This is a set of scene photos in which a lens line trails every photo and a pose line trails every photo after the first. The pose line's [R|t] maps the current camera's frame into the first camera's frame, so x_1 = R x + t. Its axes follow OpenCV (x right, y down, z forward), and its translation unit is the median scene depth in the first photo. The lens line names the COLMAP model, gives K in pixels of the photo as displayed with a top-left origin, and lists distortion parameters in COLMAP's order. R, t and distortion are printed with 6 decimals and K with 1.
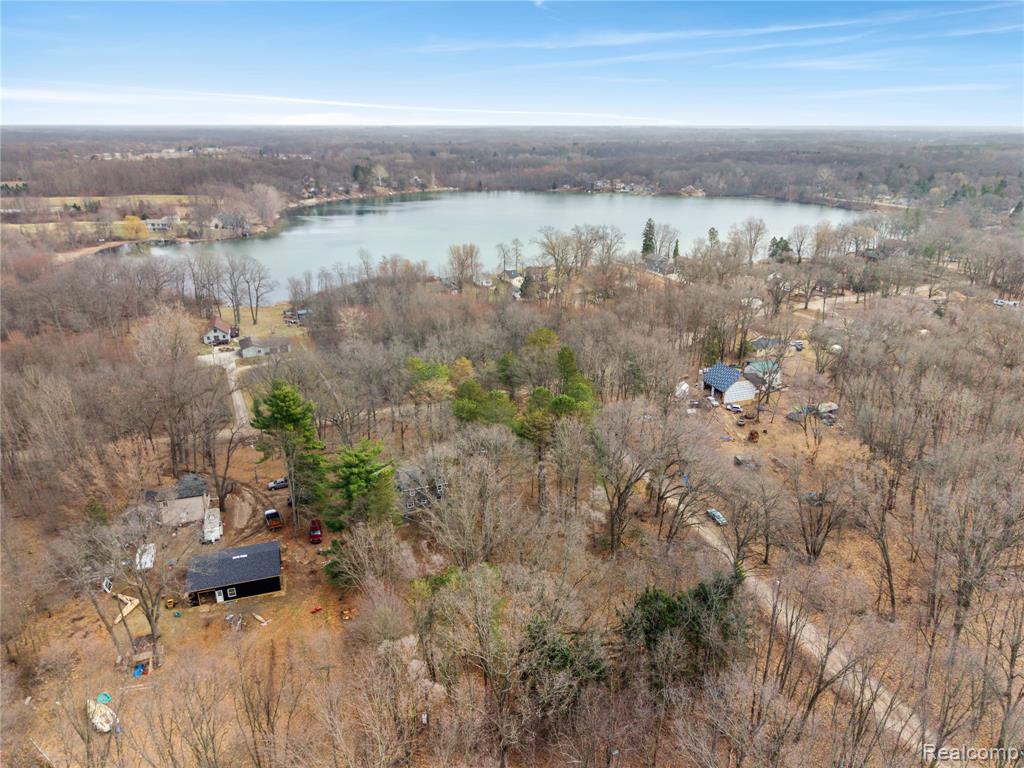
lens RADIAL K [[686.5, 0, 515.7], [0, 686.5, 378.5], [0, 0, 1]] dist [0.023651, -0.023427]
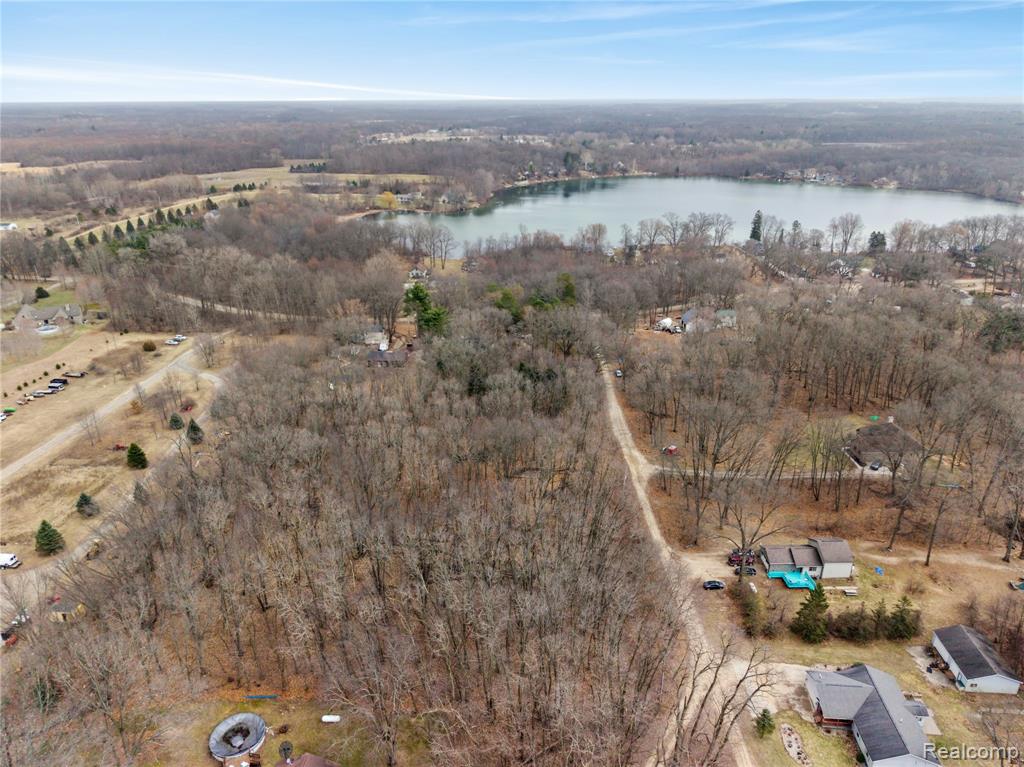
lens RADIAL K [[686.8, 0, 514.4], [0, 686.8, 394.0], [0, 0, 1]] dist [0.035887, -0.036776]
pose [[0.940967, 0.129043, -0.312937, 0.162762], [-0.112848, 0.991185, 0.069403, 0.041411], [0.319134, -0.029992, 0.947235, -0.234971]]
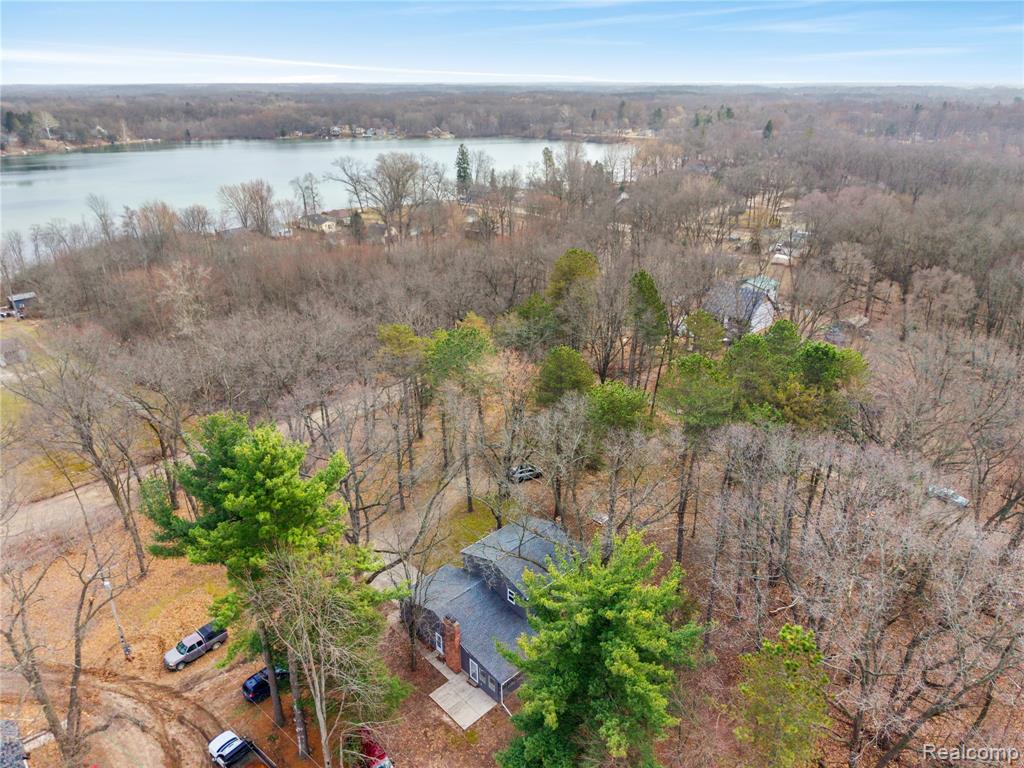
lens RADIAL K [[682.9, 0, 512.0], [0, 682.9, 384.0], [0, 0, 1]] dist [0.001830, 0.003447]
pose [[0.915648, -0.166419, 0.365915, -0.079534], [0.143952, 0.985659, 0.088062, -0.005340], [-0.375323, -0.027960, 0.926472, 0.146609]]
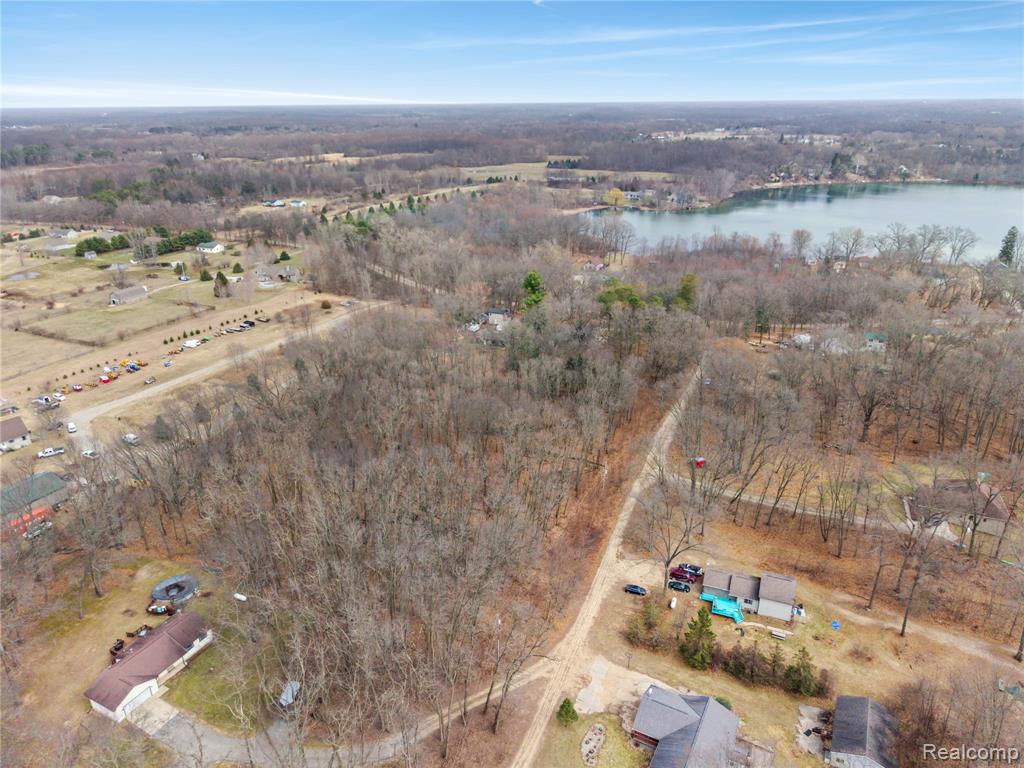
lens RADIAL K [[689.6, 0, 512.0], [0, 689.6, 384.0], [0, 0, 1]] dist [0.028090, -0.024233]
pose [[0.726107, 0.252947, -0.639364, 0.285604], [-0.226977, 0.965926, 0.124372, 0.025228], [0.649038, 0.054814, 0.758778, -0.191498]]
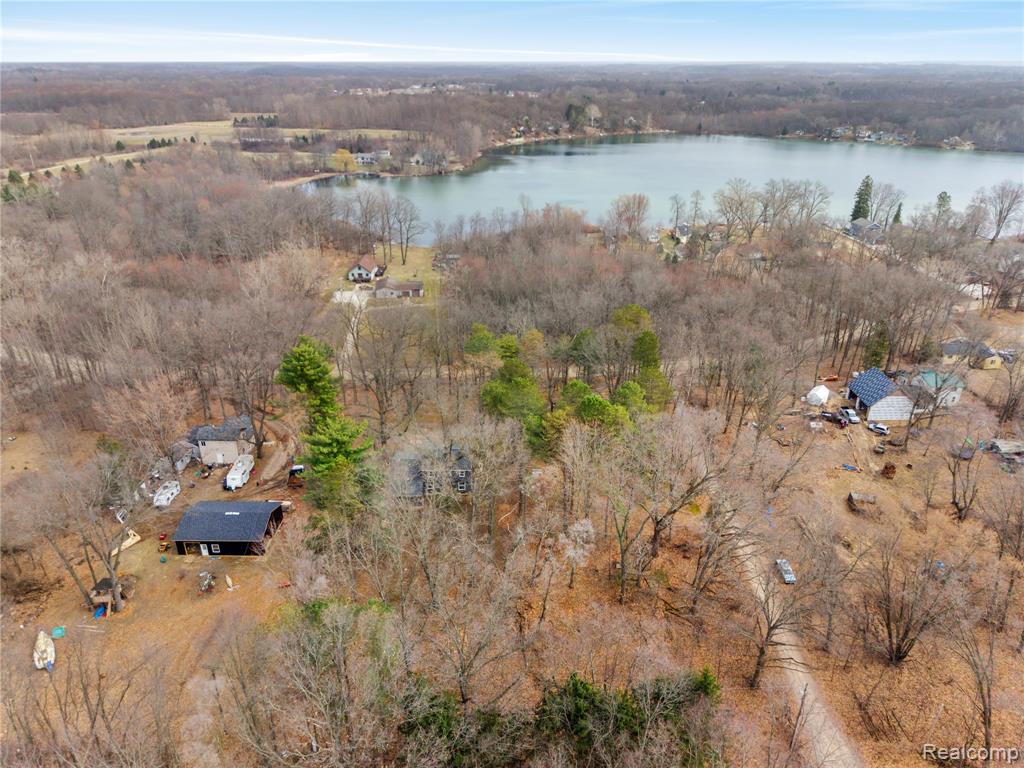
lens RADIAL K [[686.5, 0, 515.7], [0, 686.5, 378.5], [0, 0, 1]] dist [0.023651, -0.023427]
pose [[0.946708, 0.136325, -0.291820, 0.052189], [-0.113157, 0.989031, 0.094934, -0.015073], [0.301561, -0.056853, 0.951750, 0.043358]]
